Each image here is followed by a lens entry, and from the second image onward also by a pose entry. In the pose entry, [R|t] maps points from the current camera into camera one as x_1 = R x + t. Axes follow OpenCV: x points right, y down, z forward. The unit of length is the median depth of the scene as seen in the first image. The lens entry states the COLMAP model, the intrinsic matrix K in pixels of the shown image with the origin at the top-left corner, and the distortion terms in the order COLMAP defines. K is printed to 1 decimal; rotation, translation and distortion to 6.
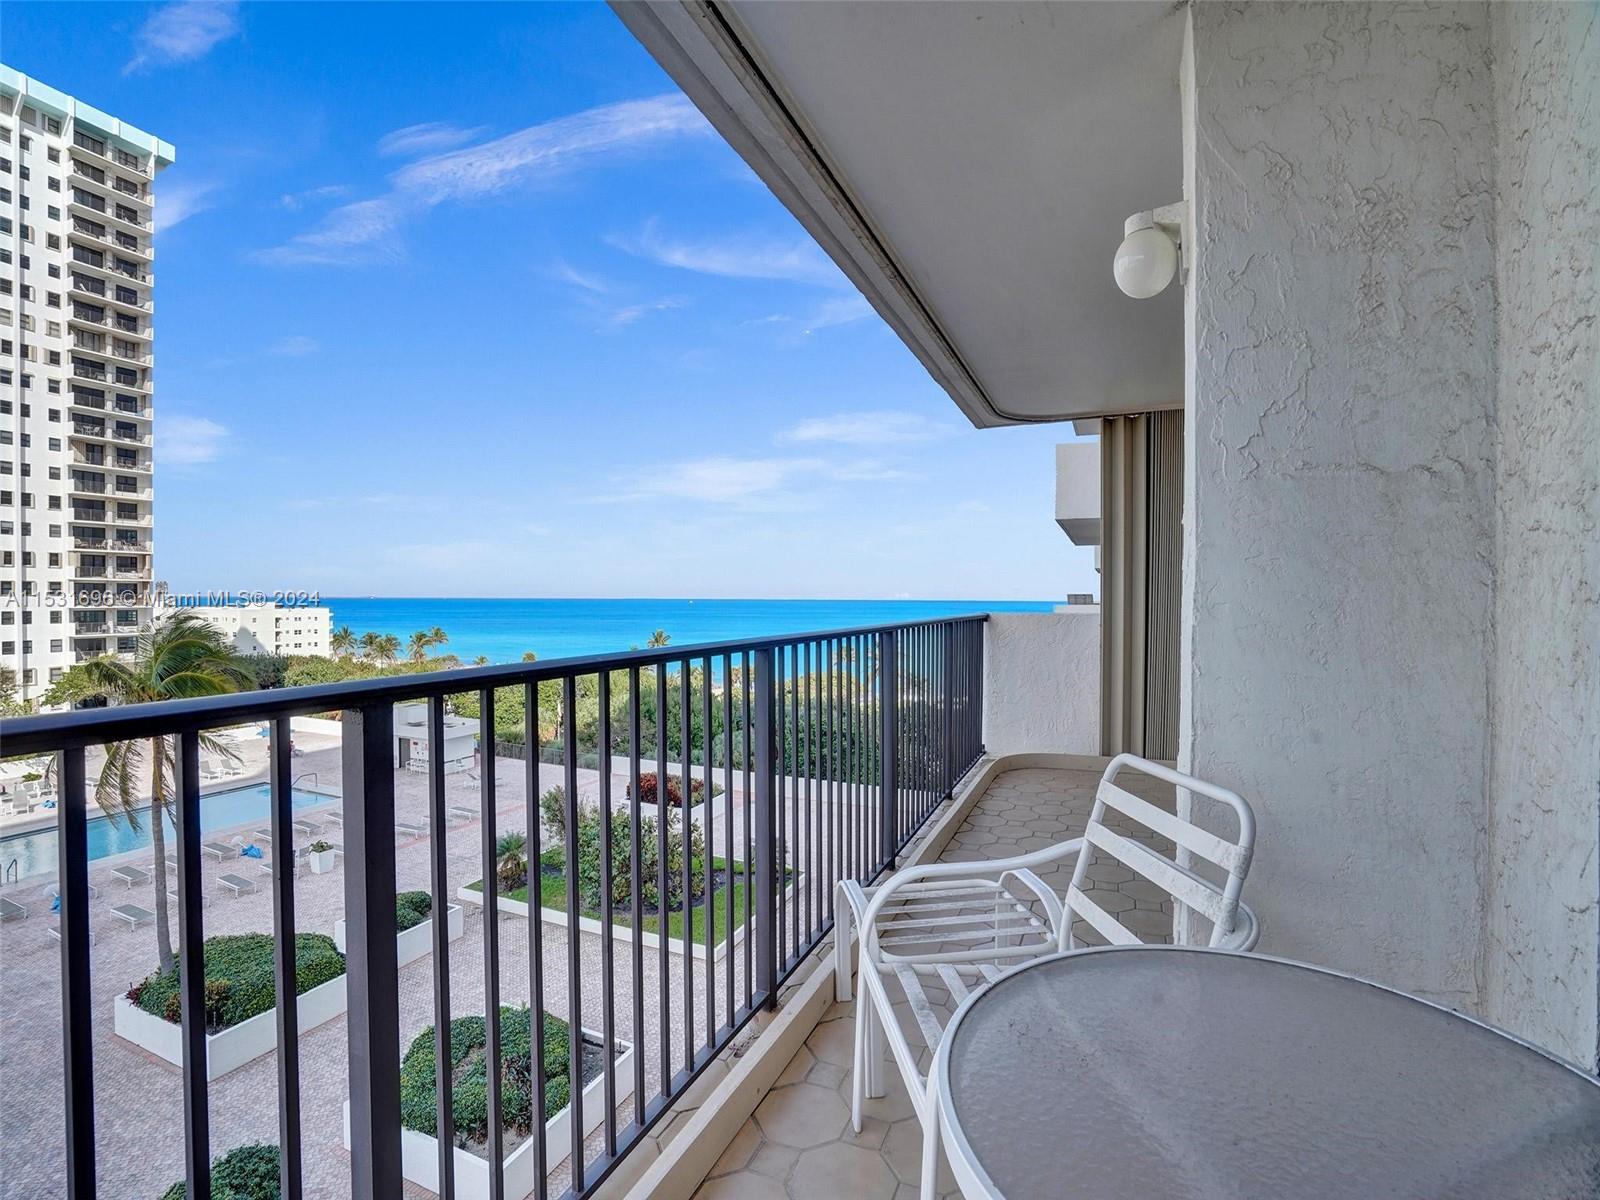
lens RADIAL K [[781.0, 0, 767.9], [0, 781.0, 613.8], [0, 0, 1]] dist [-0.041274, 0.013020]
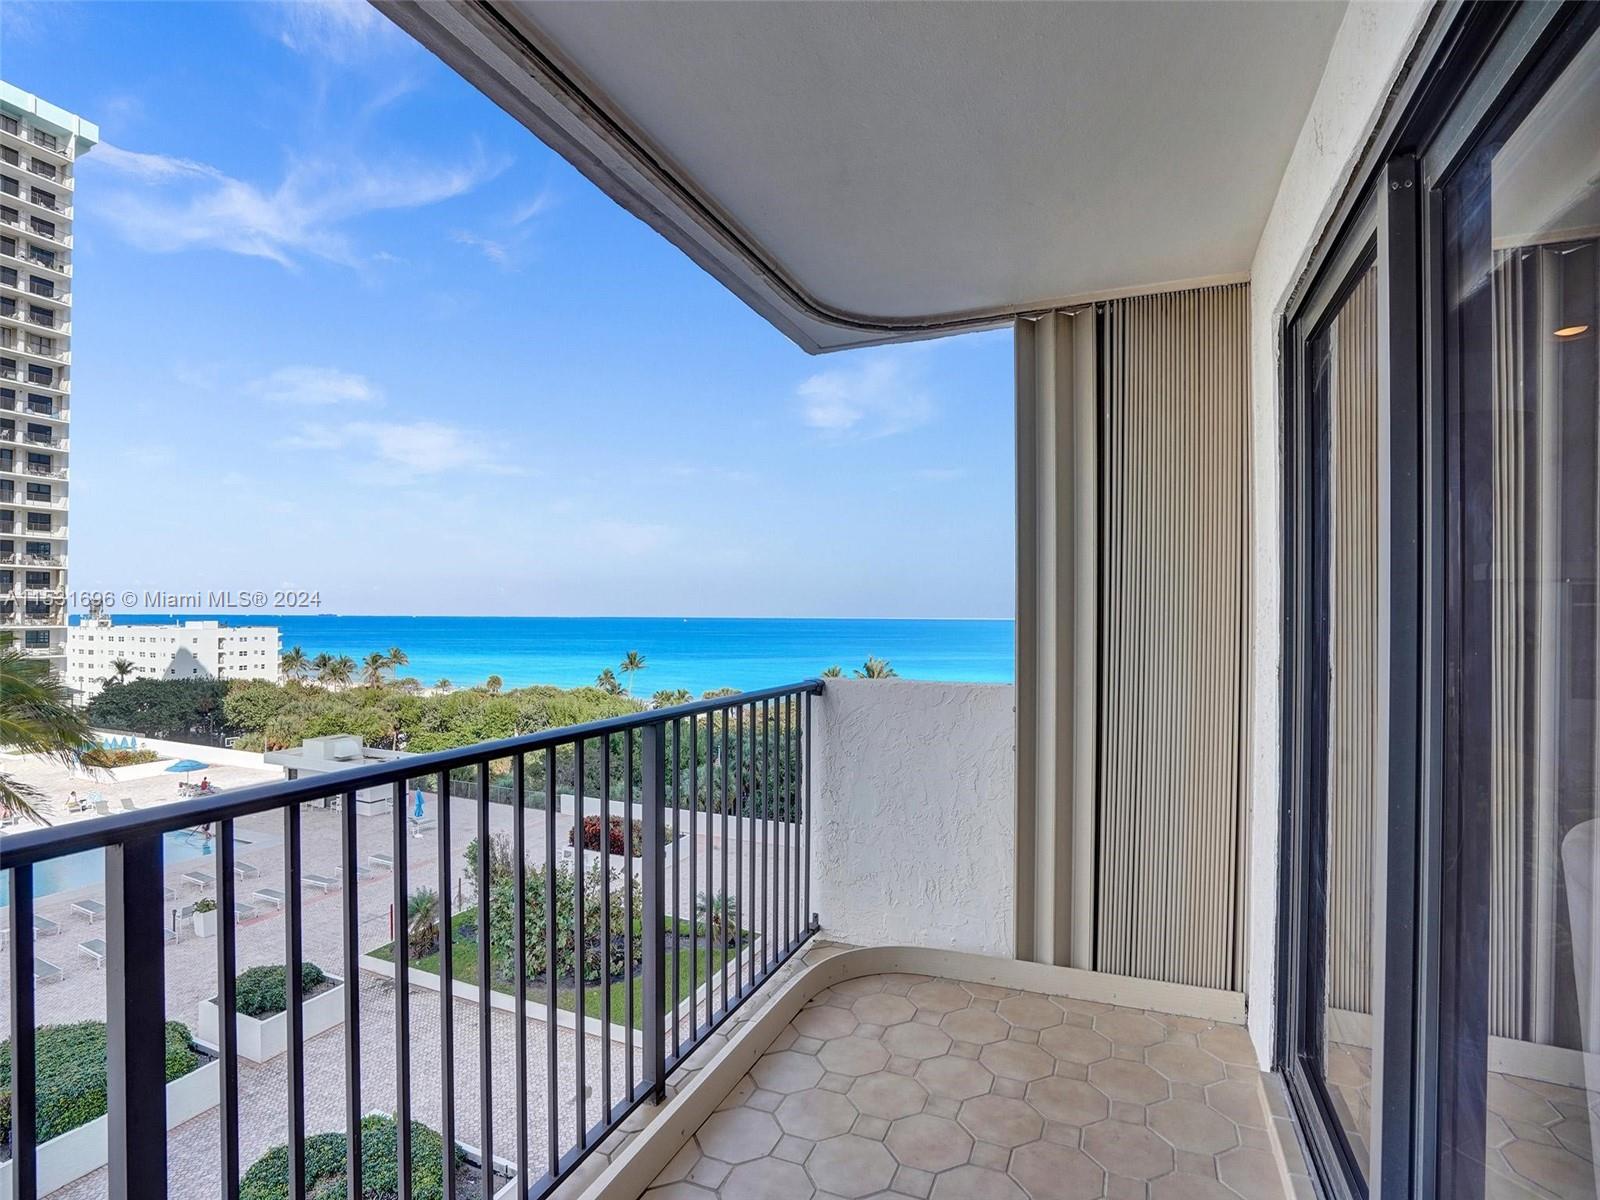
lens RADIAL K [[781.0, 0, 792.0], [0, 781.0, 614.4], [0, 0, 1]] dist [-0.041274, 0.013020]
pose [[0.999946, -0.002591, 0.010016, 0.097587], [0.002779, 0.999819, -0.018812, -0.009619], [-0.009965, 0.018839, 0.999773, 0.174537]]
